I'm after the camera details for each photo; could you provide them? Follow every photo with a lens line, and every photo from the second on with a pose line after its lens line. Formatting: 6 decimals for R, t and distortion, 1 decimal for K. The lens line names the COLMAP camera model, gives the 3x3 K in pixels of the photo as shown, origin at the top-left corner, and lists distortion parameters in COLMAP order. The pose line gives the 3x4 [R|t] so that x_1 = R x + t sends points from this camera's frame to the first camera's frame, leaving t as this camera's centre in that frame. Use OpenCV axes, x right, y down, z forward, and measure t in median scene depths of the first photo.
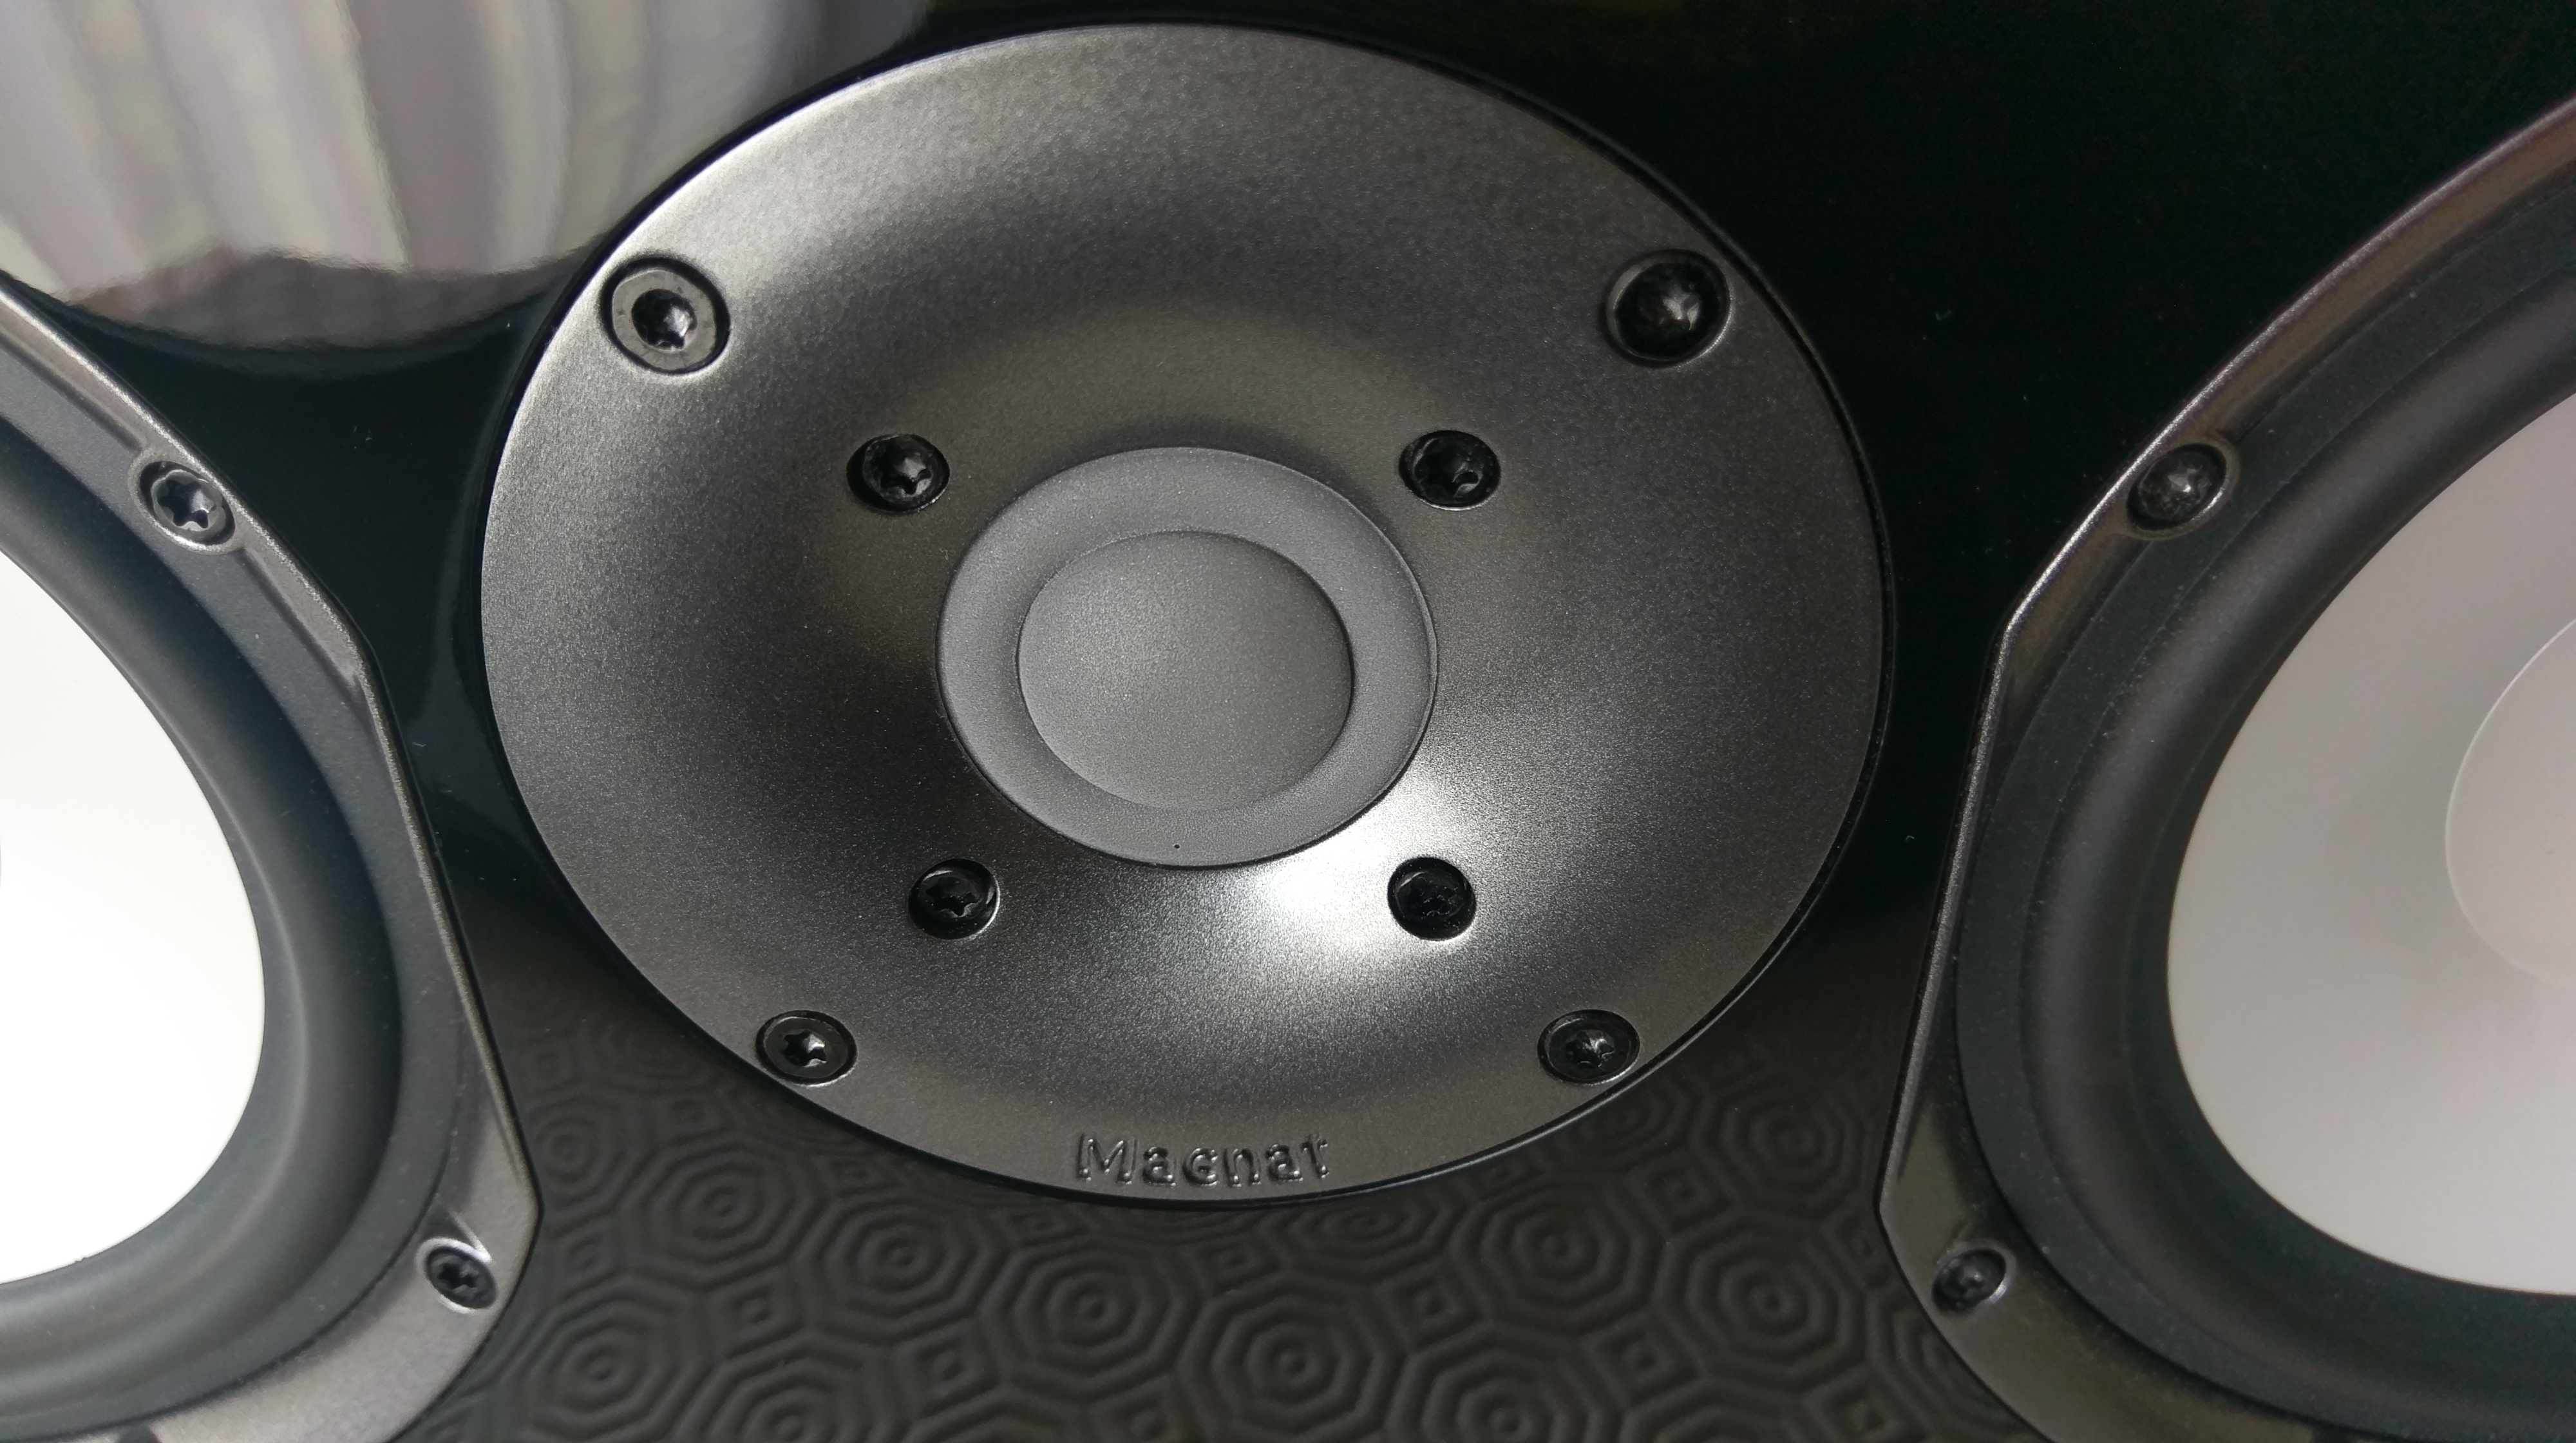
lens RADIAL K [[2020.9, 0, 1288.0], [0, 2020.9, 721.5], [0, 0, 1]] dist [-0.001386, -0.009239]
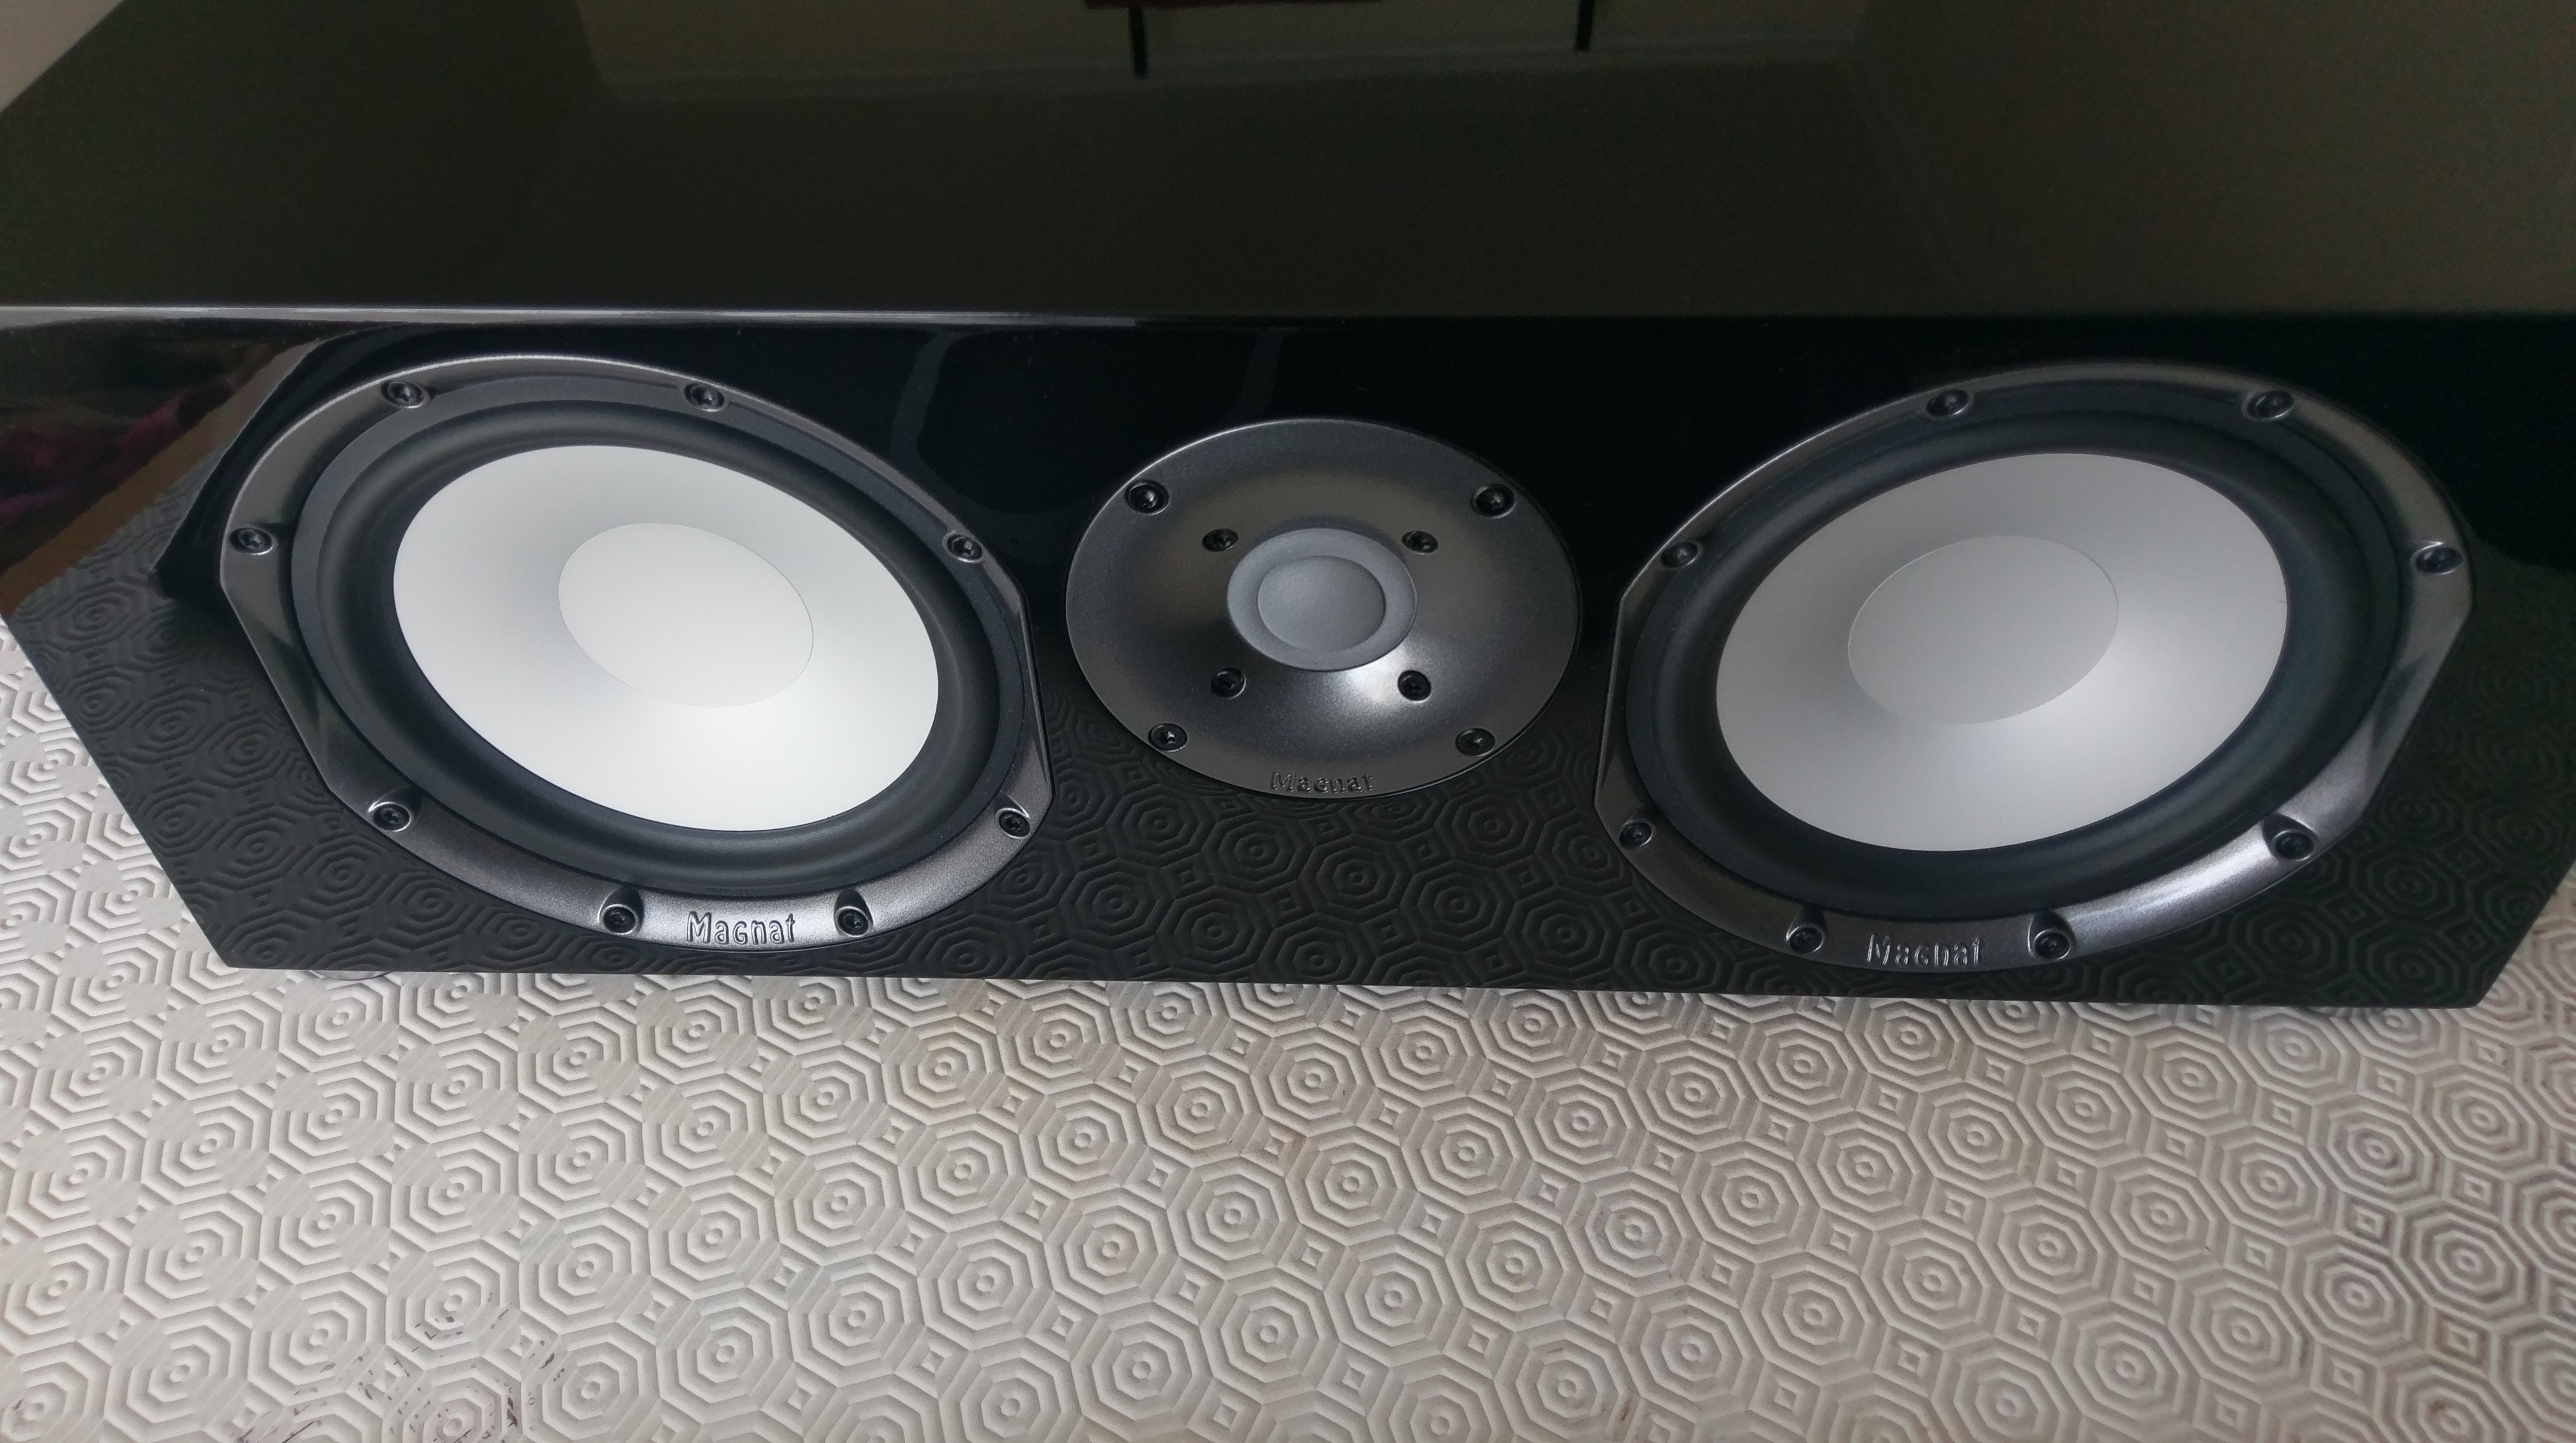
lens RADIAL K [[2020.9, 0, 1288.0], [0, 2020.9, 721.5], [0, 0, 1]] dist [-0.001386, -0.009239]
pose [[0.999453, 0.014242, -0.029851, -0.011339], [-0.008254, 0.981383, 0.191885, -0.347595], [0.032028, -0.191533, 0.980963, -1.487528]]
